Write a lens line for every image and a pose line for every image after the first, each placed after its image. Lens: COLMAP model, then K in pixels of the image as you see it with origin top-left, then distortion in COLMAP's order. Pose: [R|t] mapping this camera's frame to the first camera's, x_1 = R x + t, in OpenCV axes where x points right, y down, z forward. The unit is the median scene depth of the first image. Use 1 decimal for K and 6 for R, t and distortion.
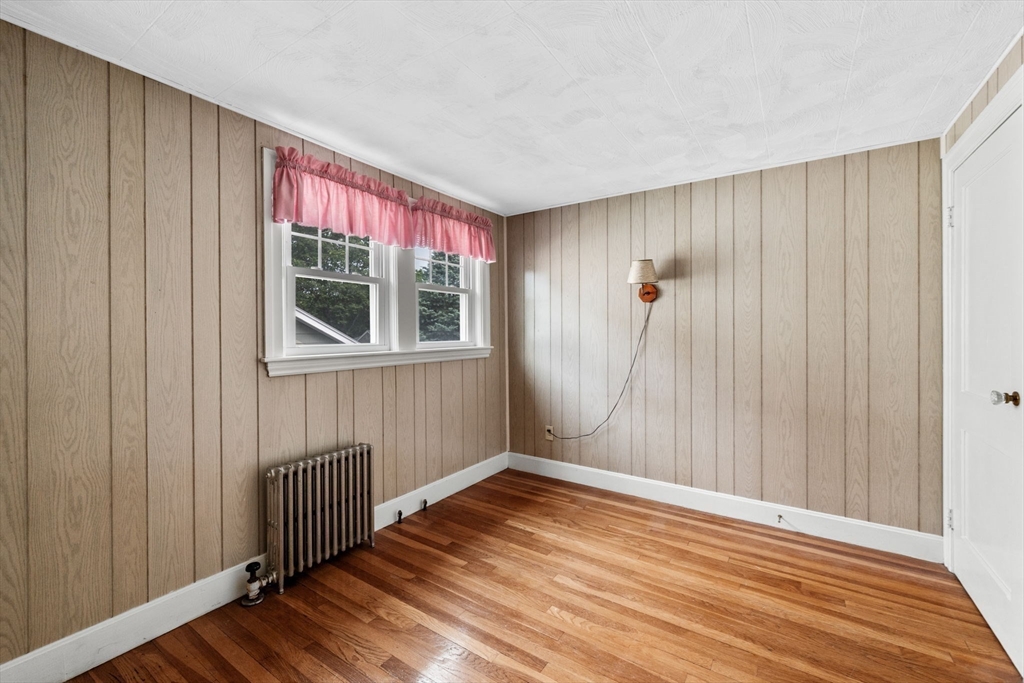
lens RADIAL K [[425.1, 0, 523.0], [0, 425.1, 328.4], [0, 0, 1]] dist [-0.000764, -0.000132]
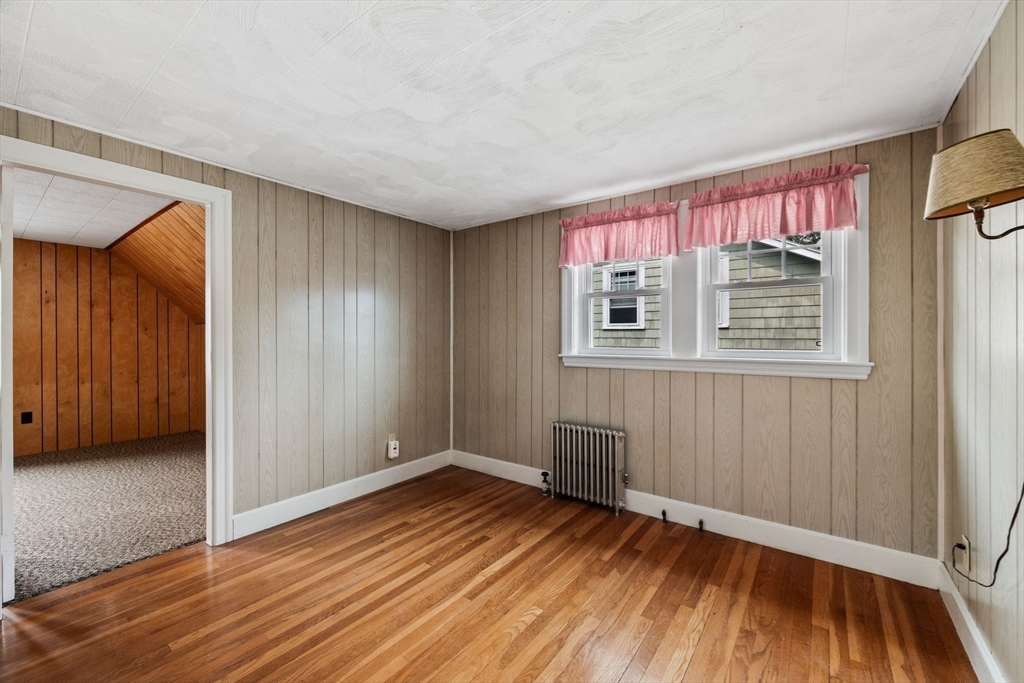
lens RADIAL K [[411.4, 0, 514.1], [0, 411.4, 336.0], [0, 0, 1]] dist [0.000259, -0.000055]
pose [[-0.069096, 0.001195, -0.997609, 0.836022], [0.009230, 0.999957, 0.000559, -0.001498], [0.997567, -0.009169, -0.069104, 0.799531]]
